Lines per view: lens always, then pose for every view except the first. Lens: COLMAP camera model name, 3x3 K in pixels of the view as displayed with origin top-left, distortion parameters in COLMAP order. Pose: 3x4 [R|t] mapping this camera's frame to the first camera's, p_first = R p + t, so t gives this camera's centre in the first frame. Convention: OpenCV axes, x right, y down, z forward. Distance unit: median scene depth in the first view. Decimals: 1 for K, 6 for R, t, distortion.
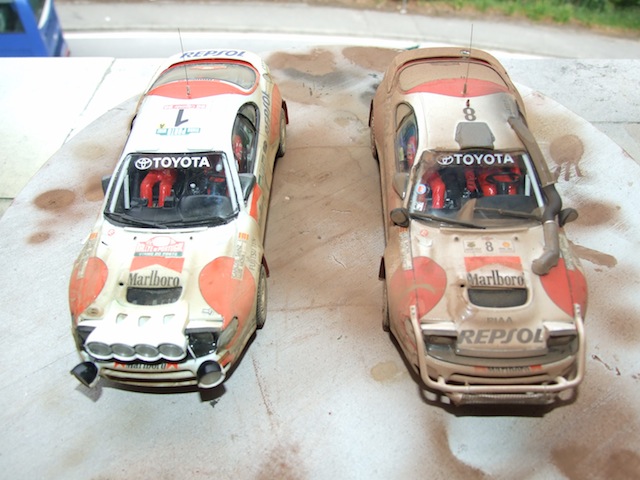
lens RADIAL K [[532.0, 0, 320.0], [0, 532.0, 240.0], [0, 0, 1]] dist [-0.054726, 0.049649]
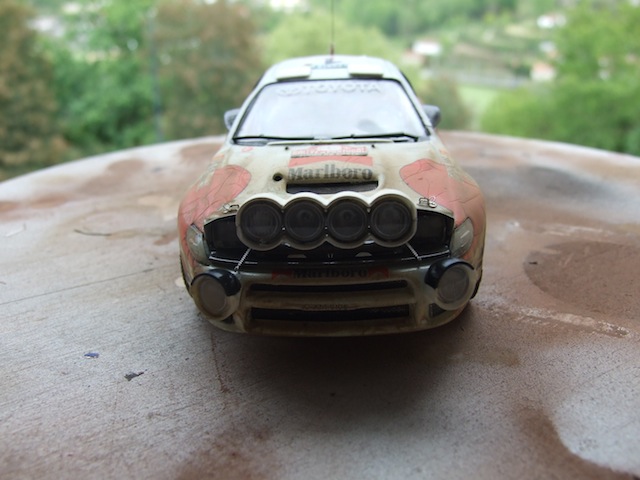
lens RADIAL K [[615.6, 0, 320.0], [0, 615.6, 240.0], [0, 0, 1]] dist [-0.025117, 0.005247]
pose [[0.999840, 0.010912, 0.014180, -0.322157], [-0.002773, 0.877425, -0.479705, 0.478620], [-0.017676, 0.479589, 0.877315, 0.376241]]
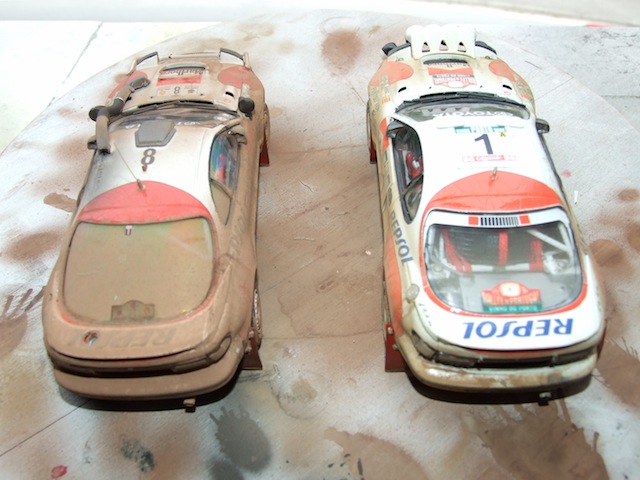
lens RADIAL K [[574.6, 0, 320.0], [0, 574.6, 240.0], [0, 0, 1]] dist [-0.009799, -0.005812]
pose [[-0.996356, 0.079589, 0.030661, -0.018553], [0.011938, -0.225822, 0.974095, -1.293792], [0.084451, 0.970912, 0.224049, 1.029193]]
